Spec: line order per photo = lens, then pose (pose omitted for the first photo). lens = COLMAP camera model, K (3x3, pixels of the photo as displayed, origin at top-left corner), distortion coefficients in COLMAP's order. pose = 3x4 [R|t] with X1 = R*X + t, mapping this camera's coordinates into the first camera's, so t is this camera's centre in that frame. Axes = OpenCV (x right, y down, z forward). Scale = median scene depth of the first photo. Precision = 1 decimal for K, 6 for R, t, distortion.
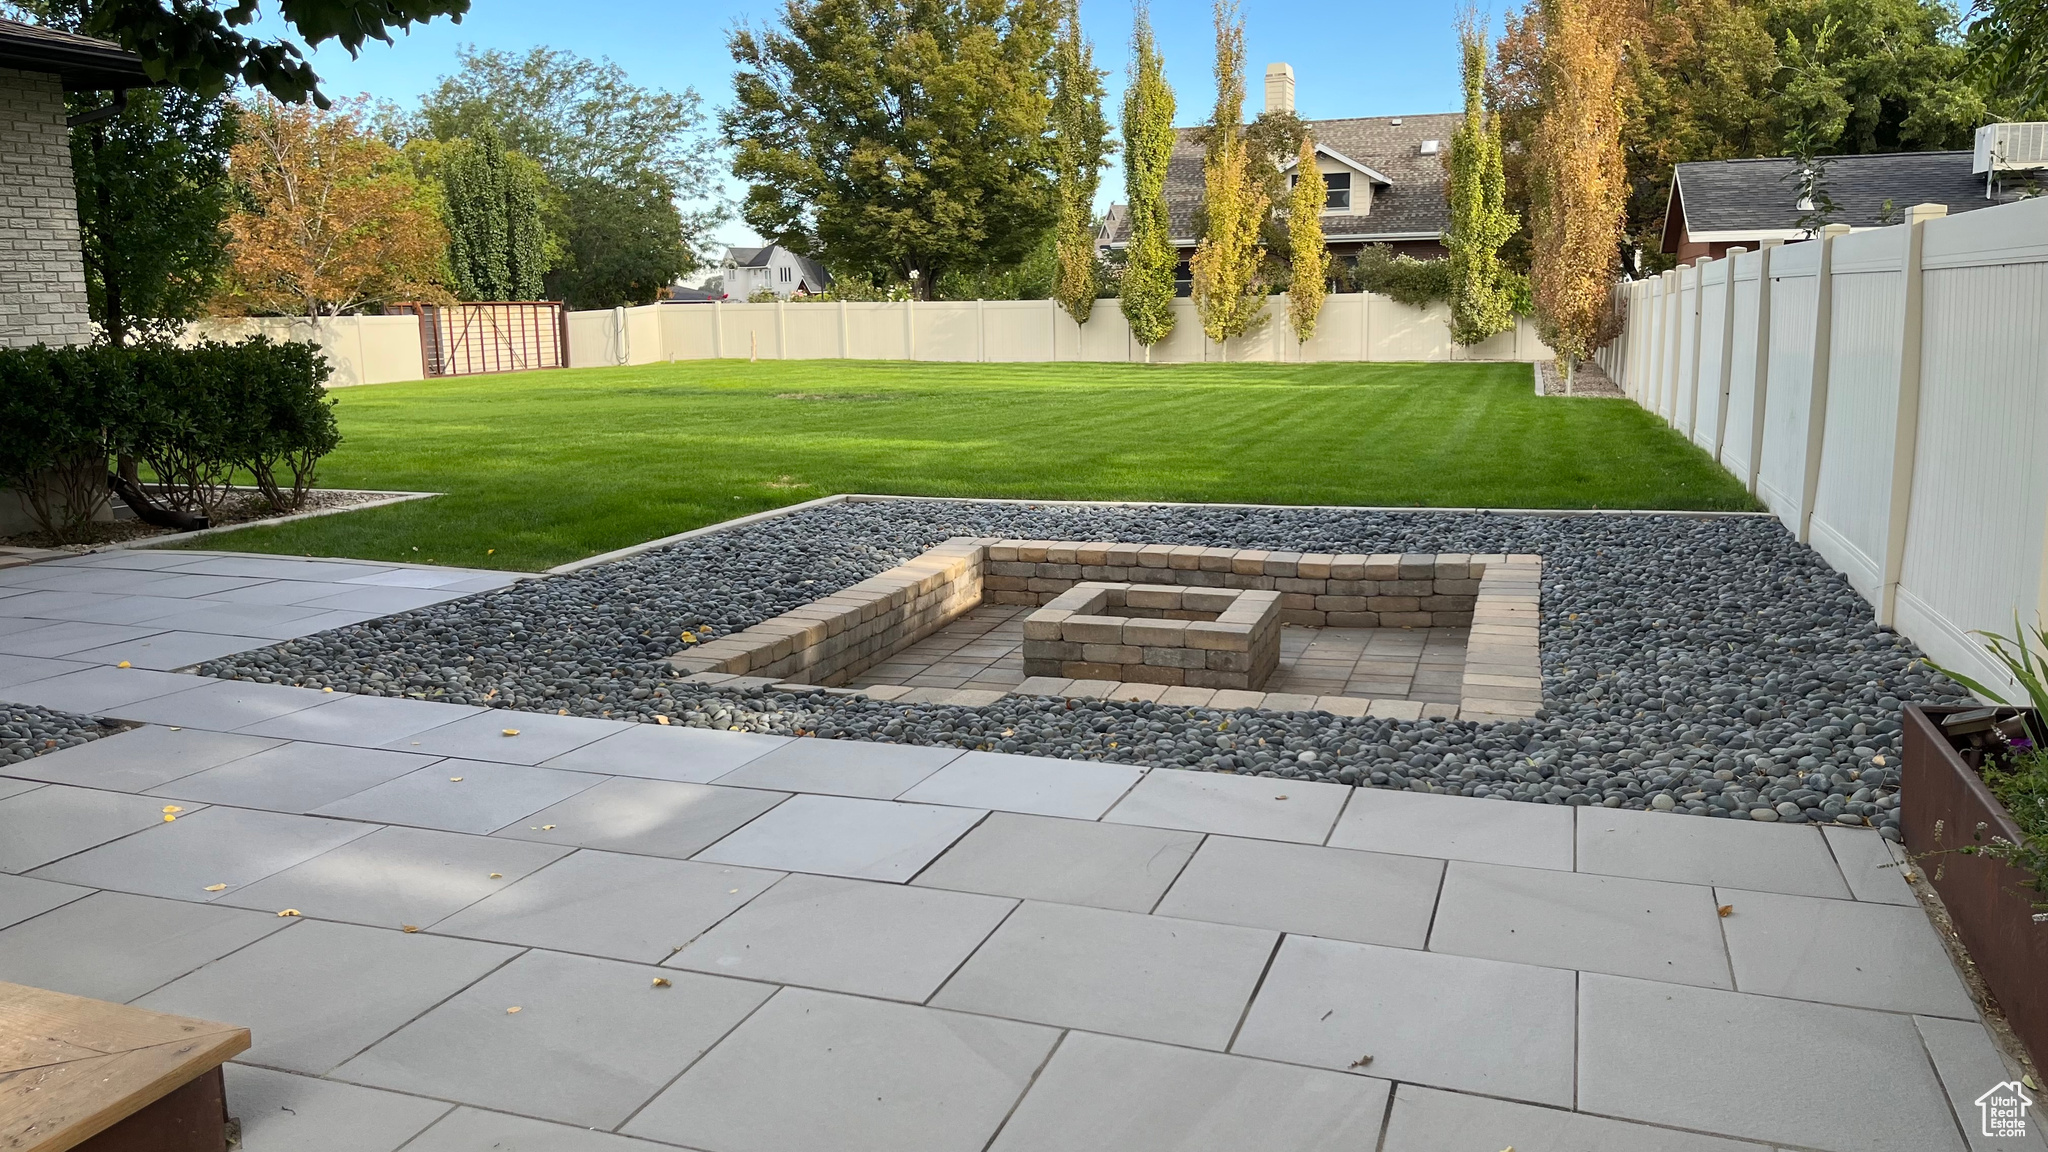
lens RADIAL K [[1550.7, 0, 1023.7], [0, 1550.7, 581.0], [0, 0, 1]] dist [0.028500, -0.011062]
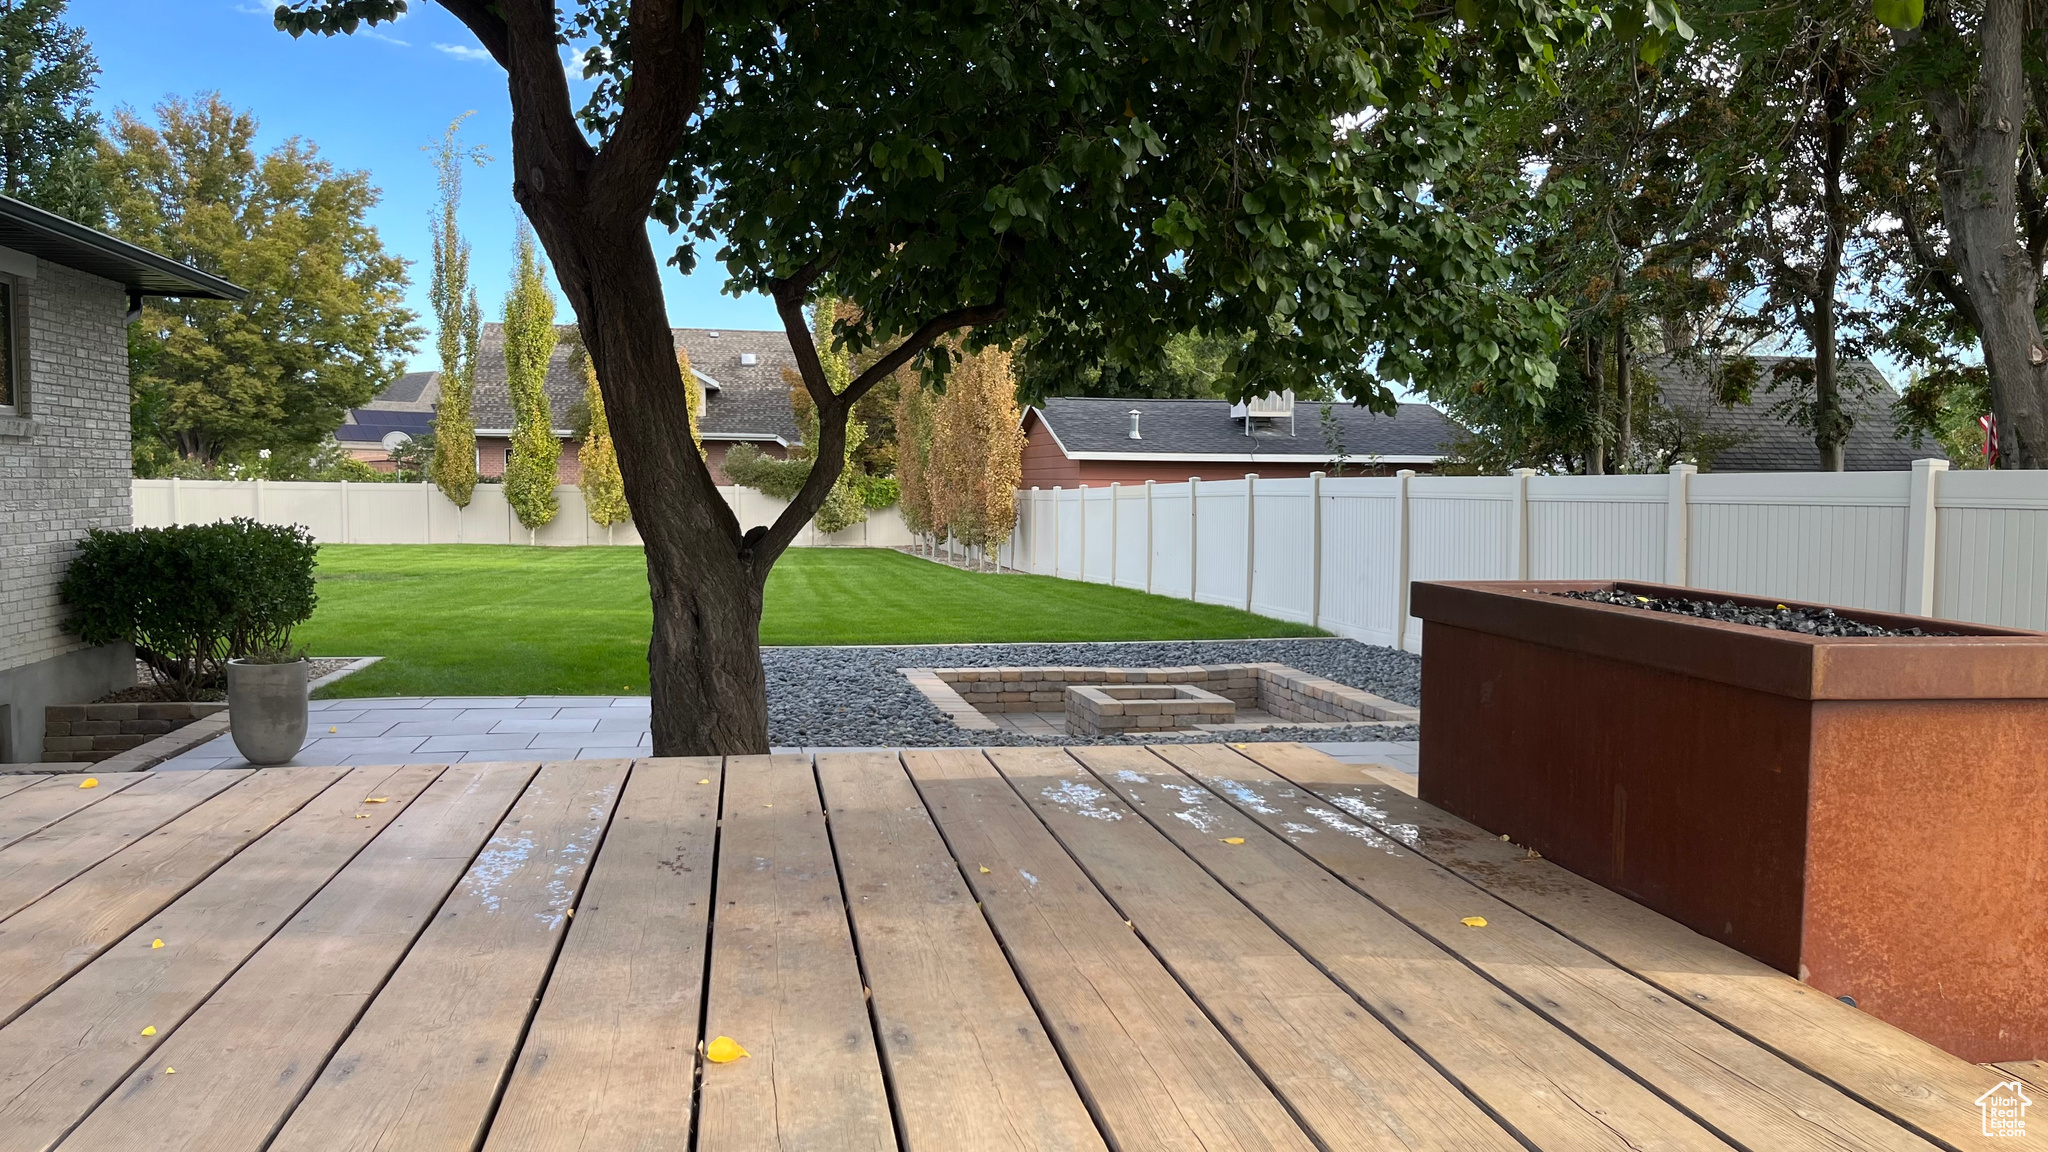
lens RADIAL K [[1550.7, 0, 1023.5], [0, 1550.7, 575.2], [0, 0, 1]] dist [0.028500, -0.011062]
pose [[0.861596, -0.005525, 0.507565, -0.167934], [0.067045, 0.992418, -0.103007, 0.009761], [-0.503148, 0.122780, 0.855434, -0.062564]]
